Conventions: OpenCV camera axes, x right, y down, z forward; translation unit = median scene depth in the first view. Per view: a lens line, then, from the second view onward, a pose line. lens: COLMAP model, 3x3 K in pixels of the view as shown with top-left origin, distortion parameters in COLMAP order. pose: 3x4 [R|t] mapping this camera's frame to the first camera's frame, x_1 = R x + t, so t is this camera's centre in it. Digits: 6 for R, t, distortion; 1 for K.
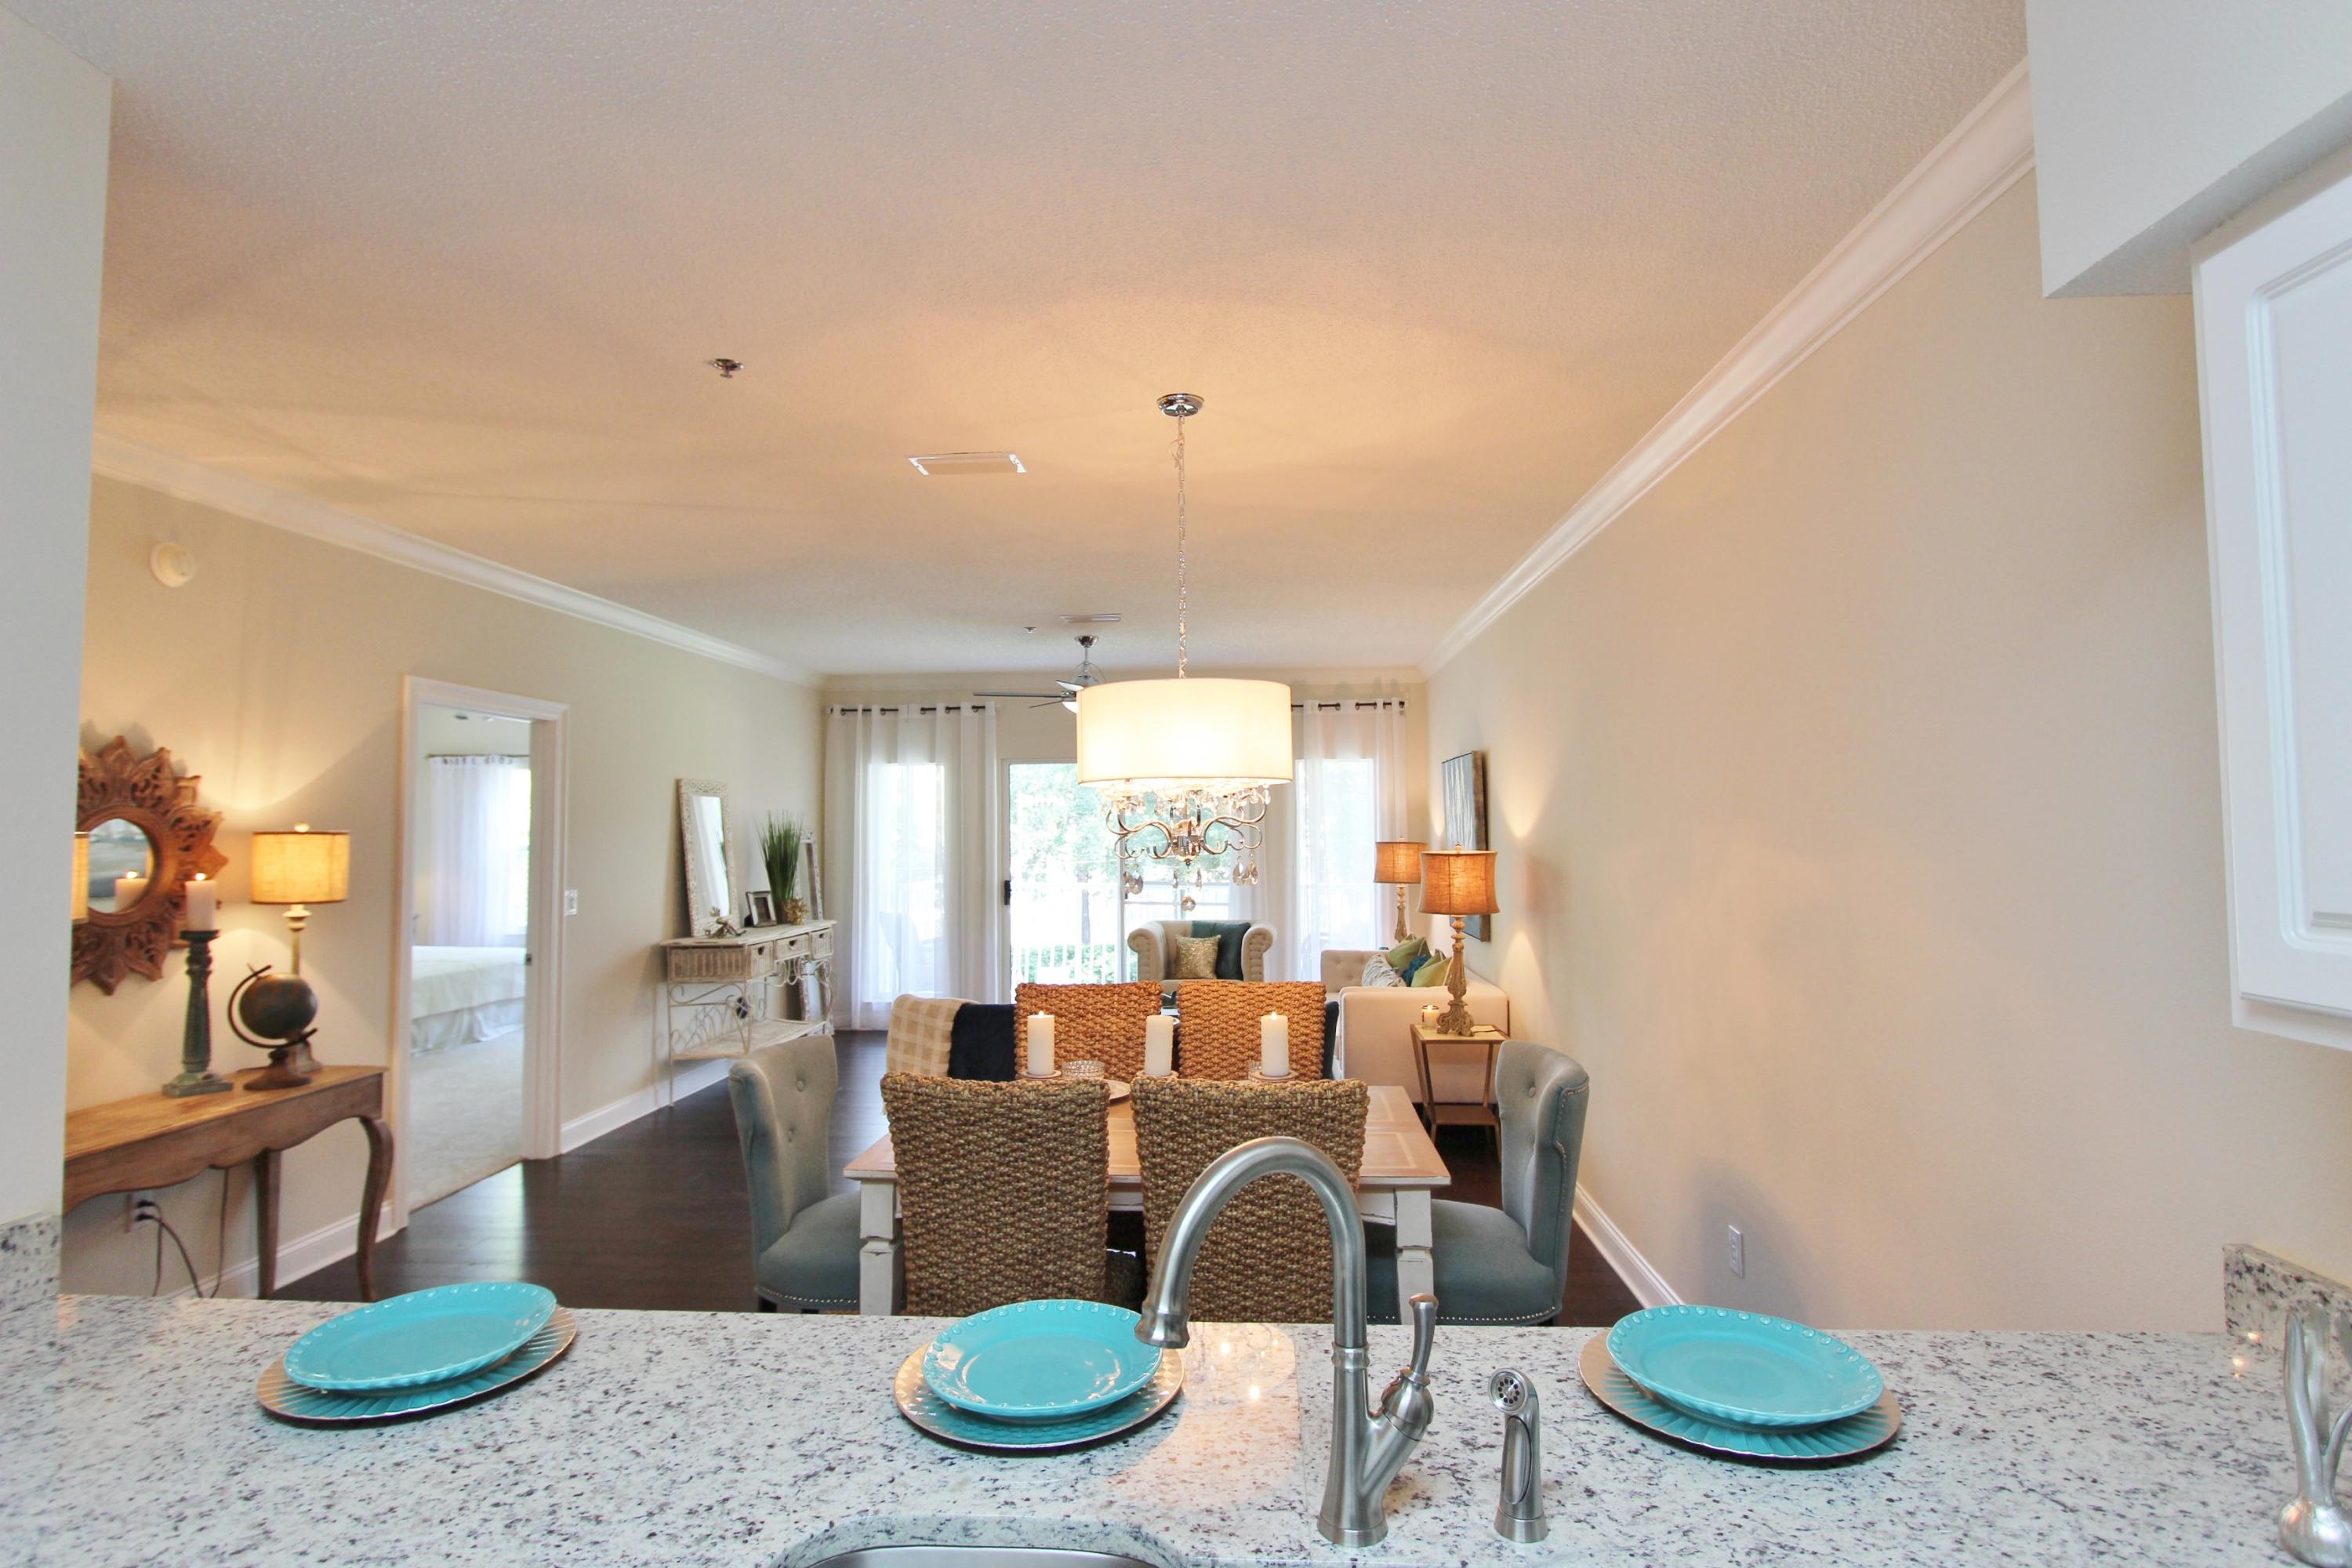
lens RADIAL K [[1192.8, 0, 1176.6], [0, 1192.8, 775.5], [0, 0, 1]] dist [-0.017374, 0.002003]
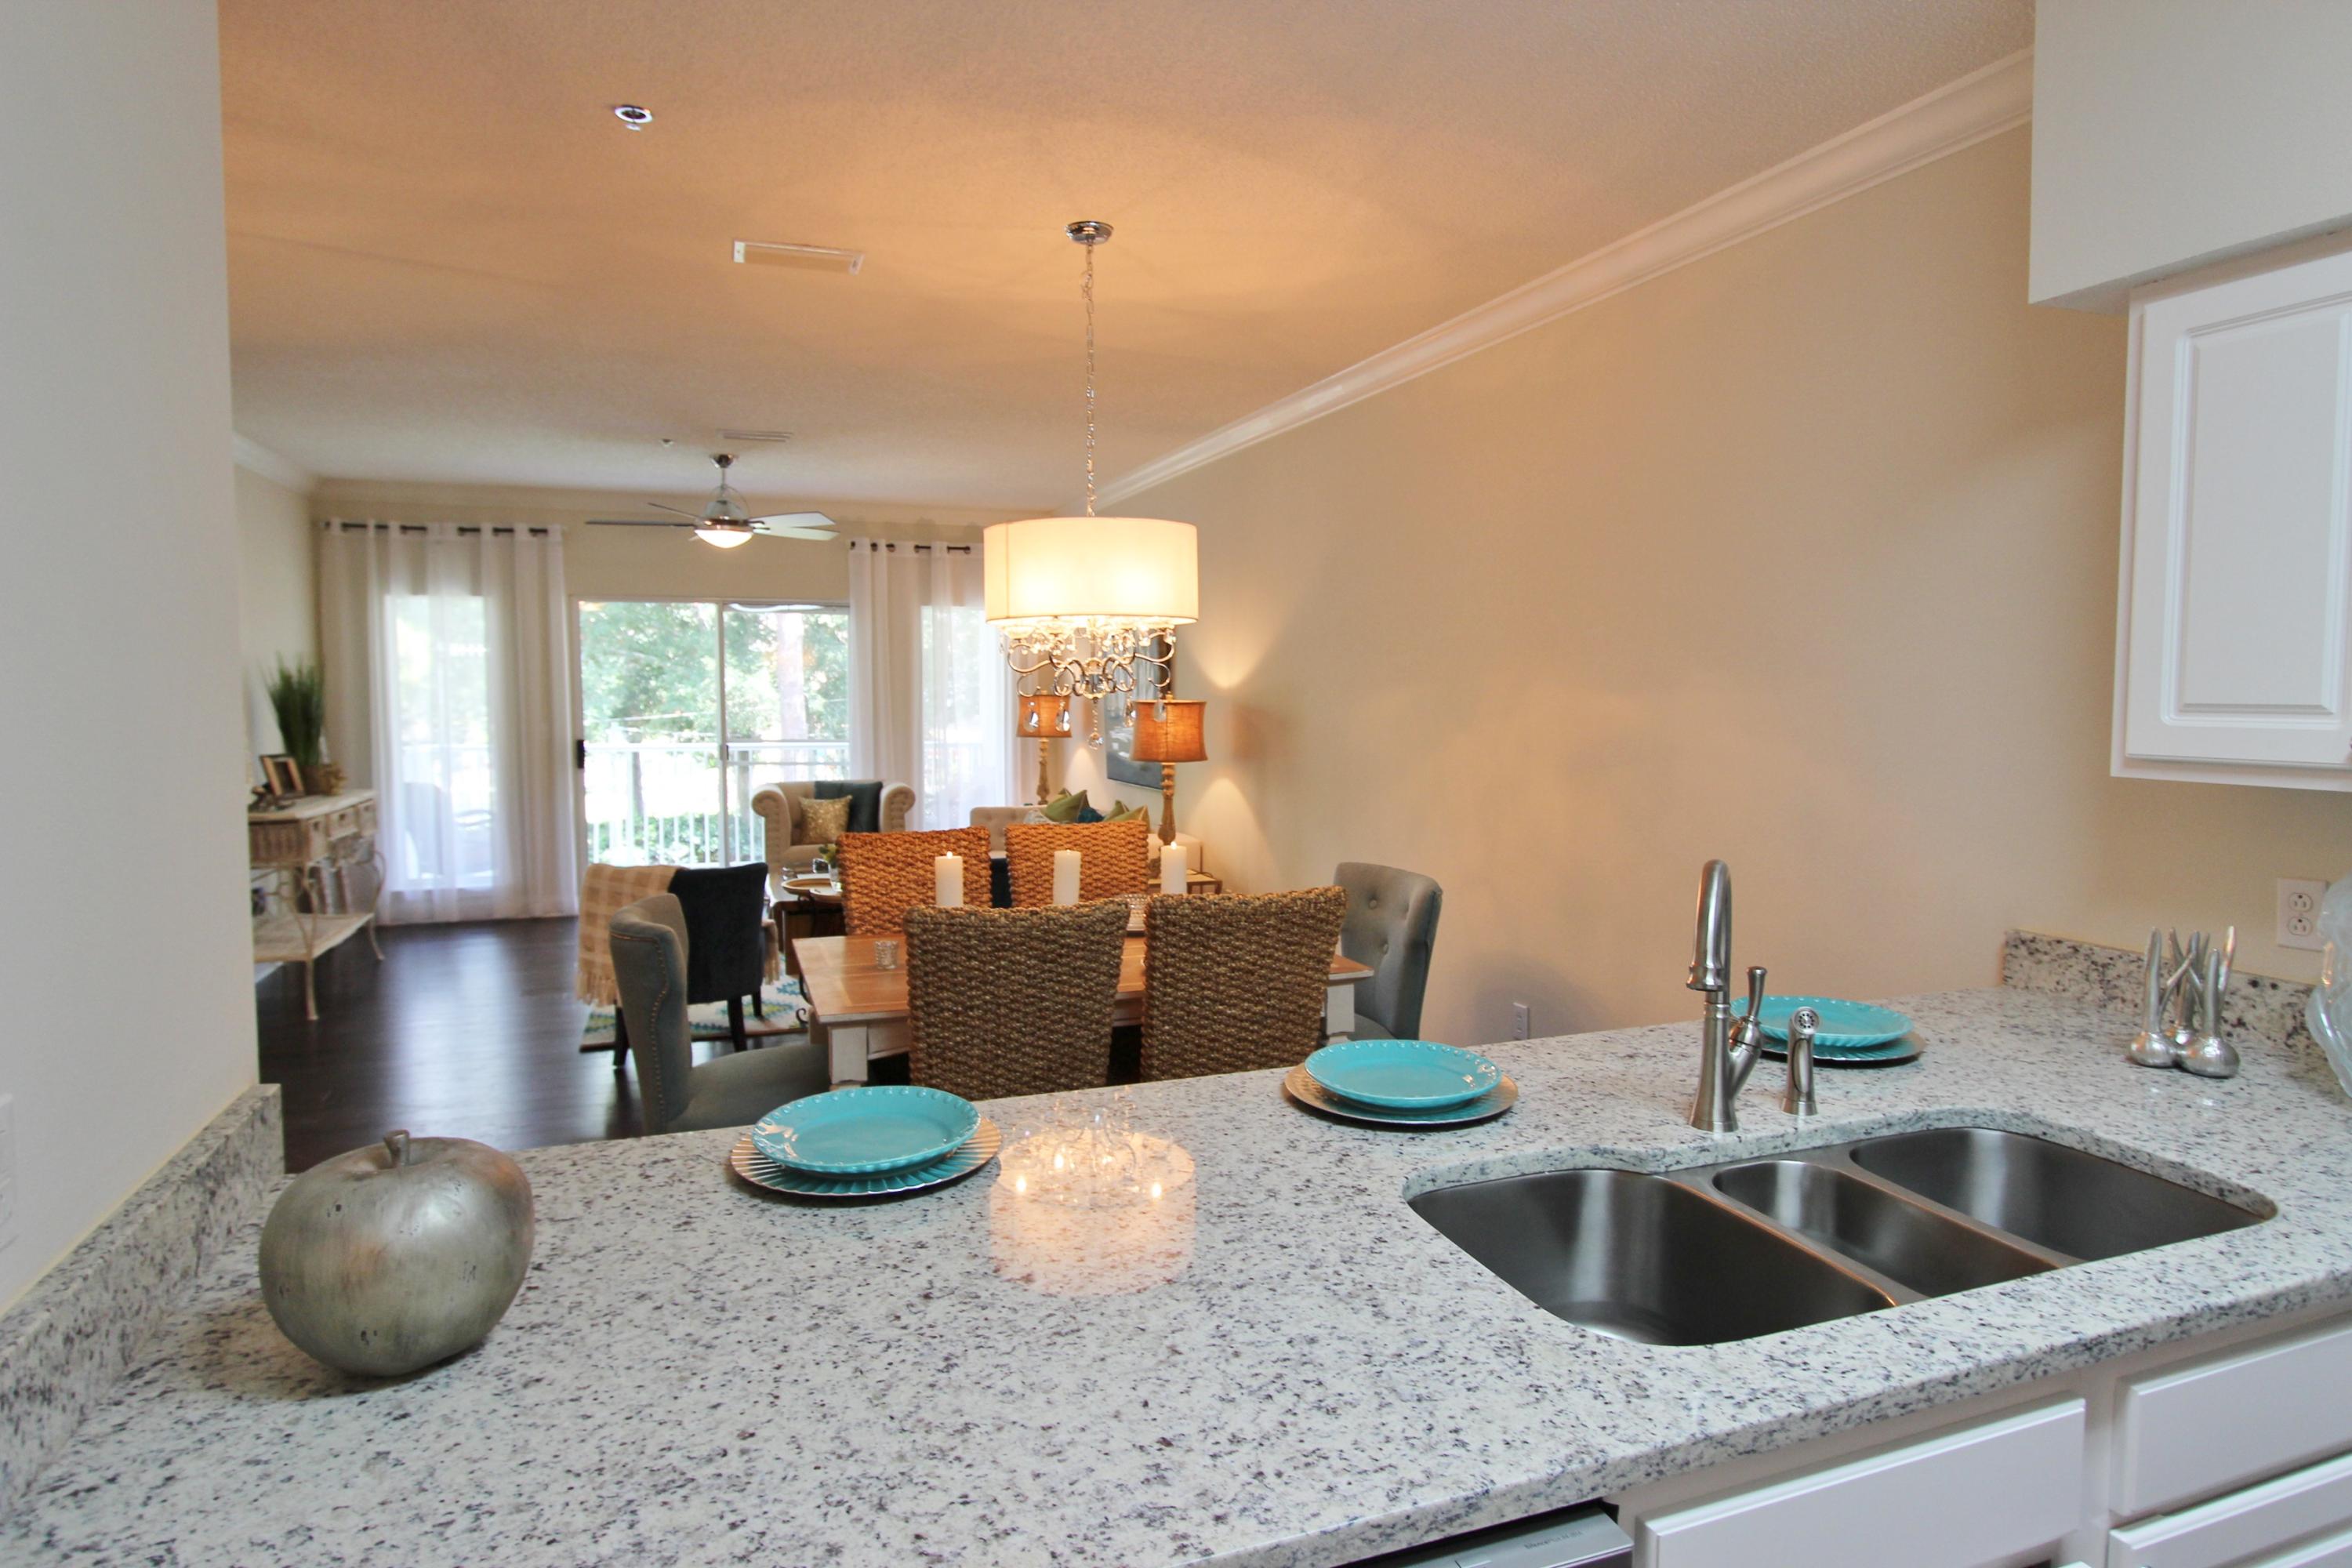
lens RADIAL K [[1322.6, 0, 1170.4], [0, 1322.6, 780.6], [0, 0, 1]] dist [-0.021978, 0.004722]
pose [[0.915186, -0.021453, 0.402461, -0.338400], [-0.023957, 0.993921, 0.107459, 0.015909], [-0.402319, -0.107986, 0.909108, -0.049620]]
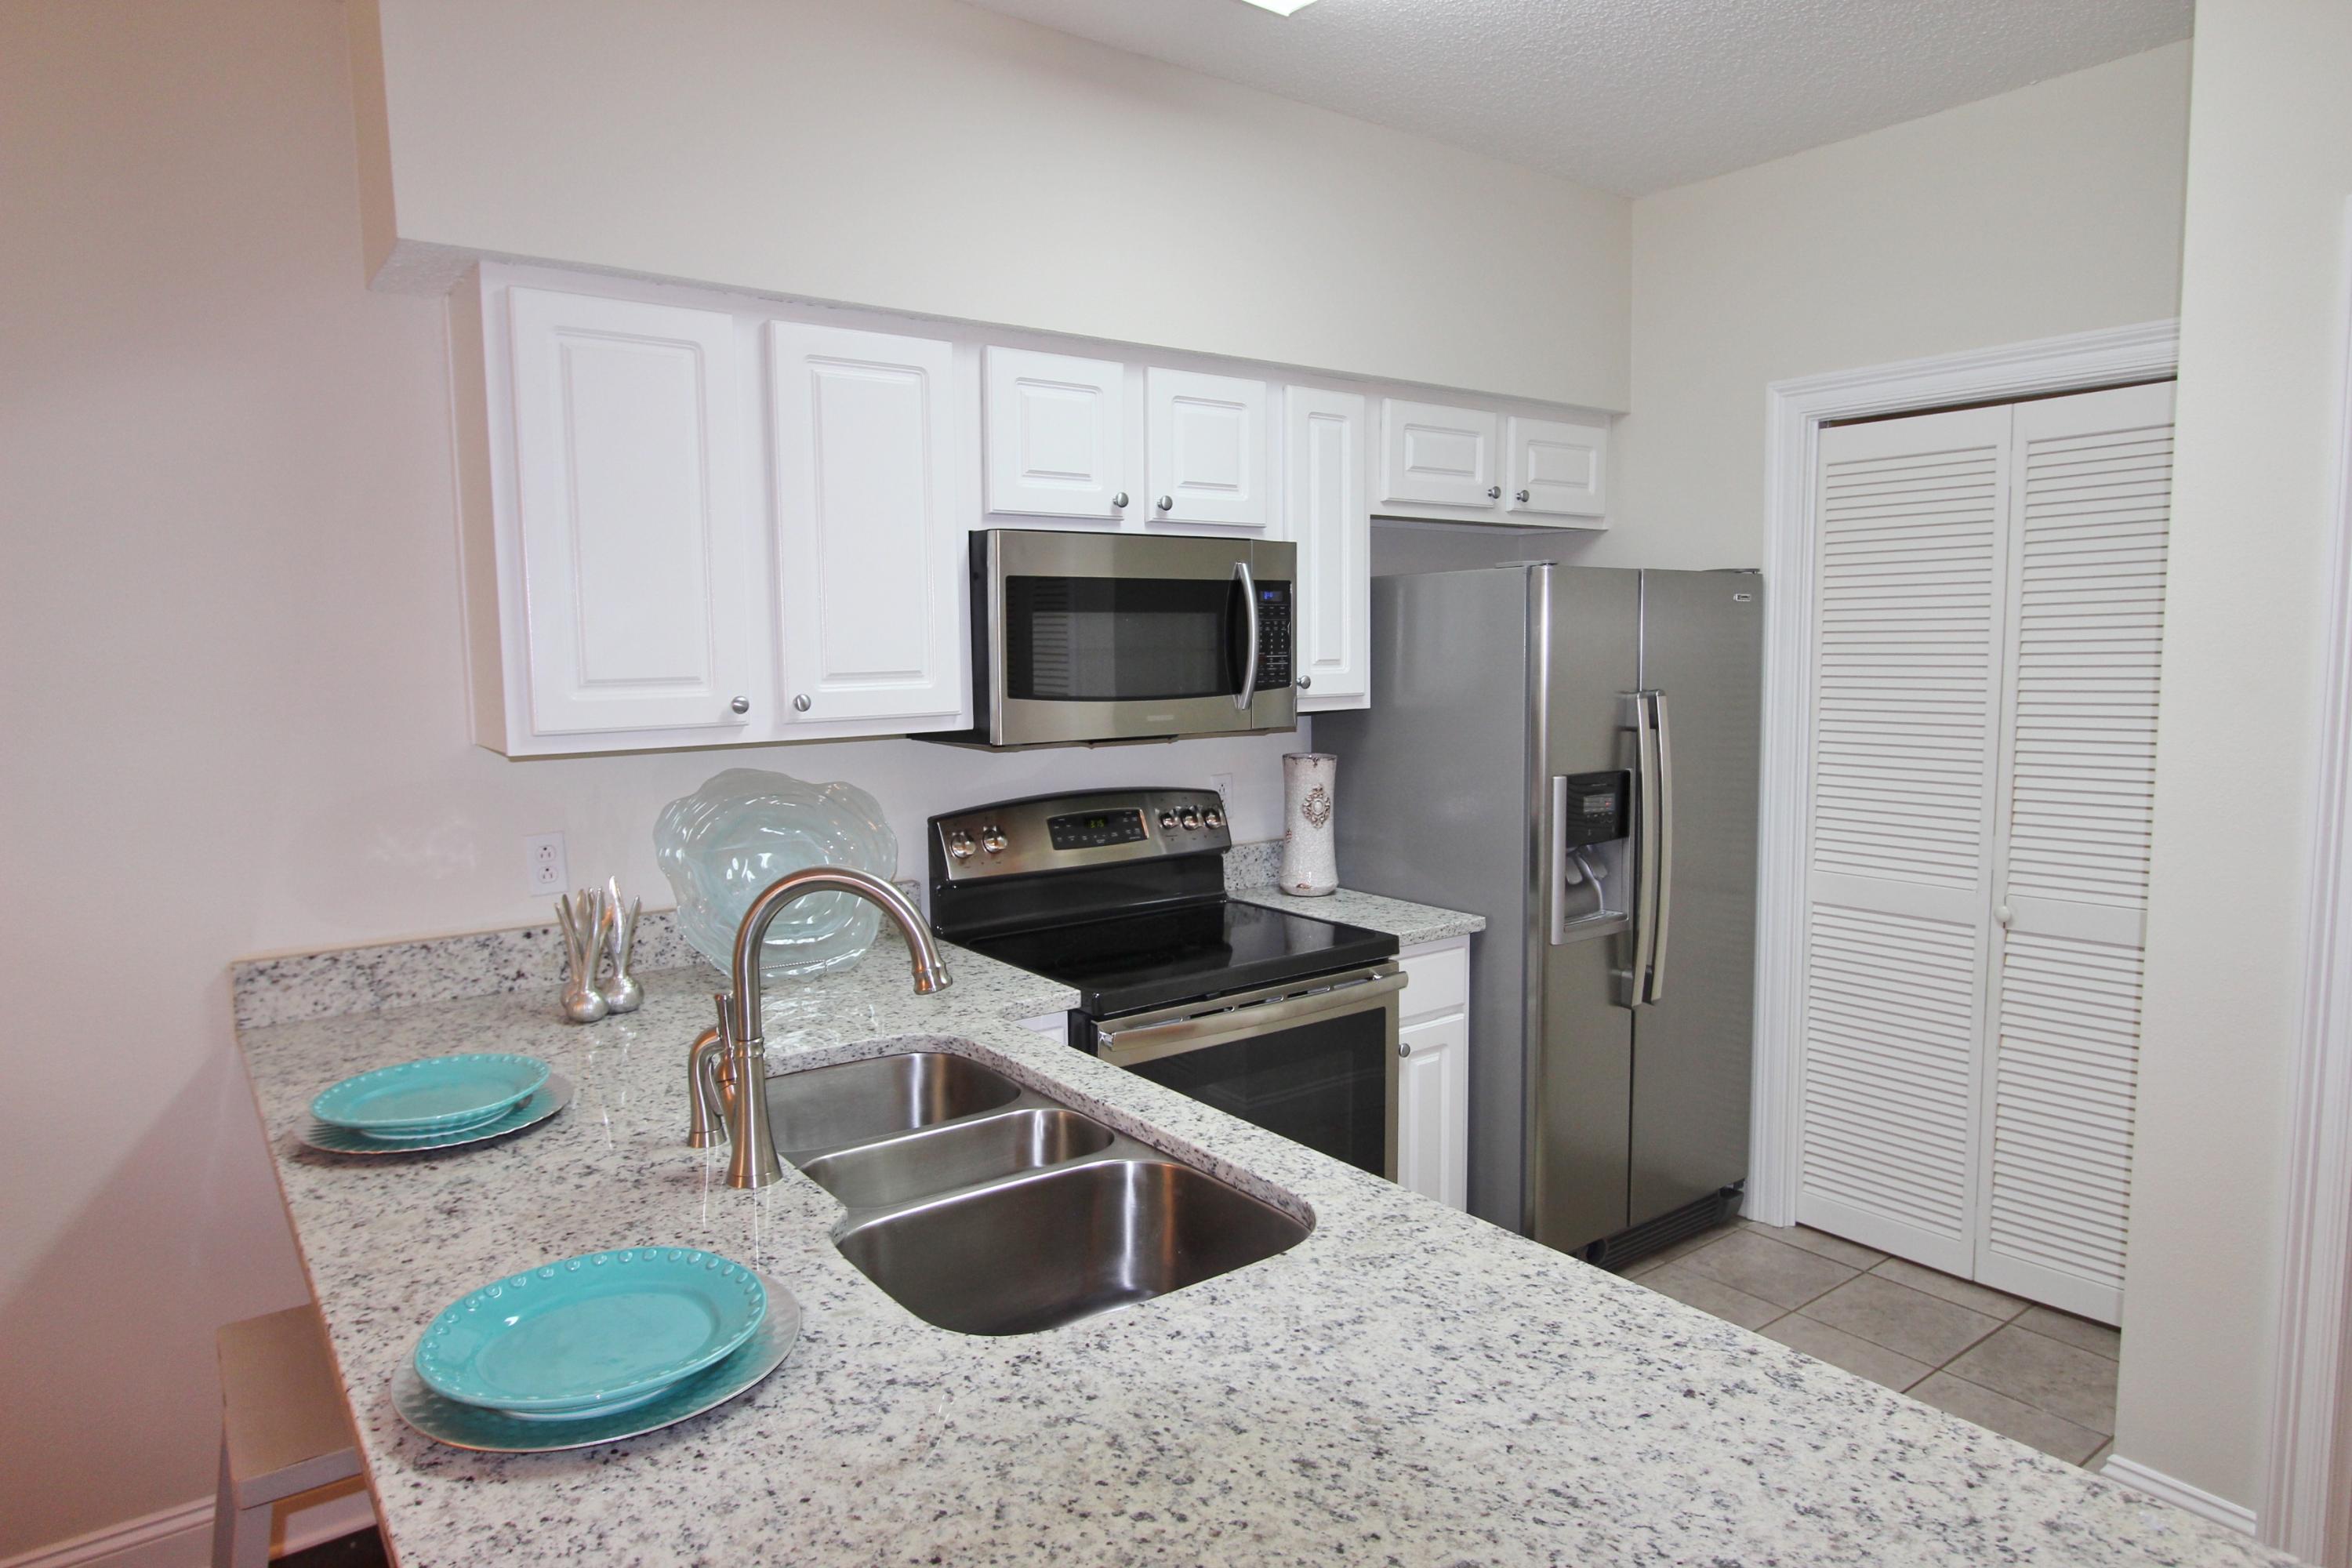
lens RADIAL K [[1399.4, 0, 1195.1], [0, 1399.4, 784.5], [0, 0, 1]] dist [-0.008438, 0.000575]
pose [[-0.660799, -0.065912, 0.747663, -0.383138], [-0.016851, 0.997188, 0.073016, 0.028962], [-0.750374, 0.035650, -0.660052, 0.493243]]
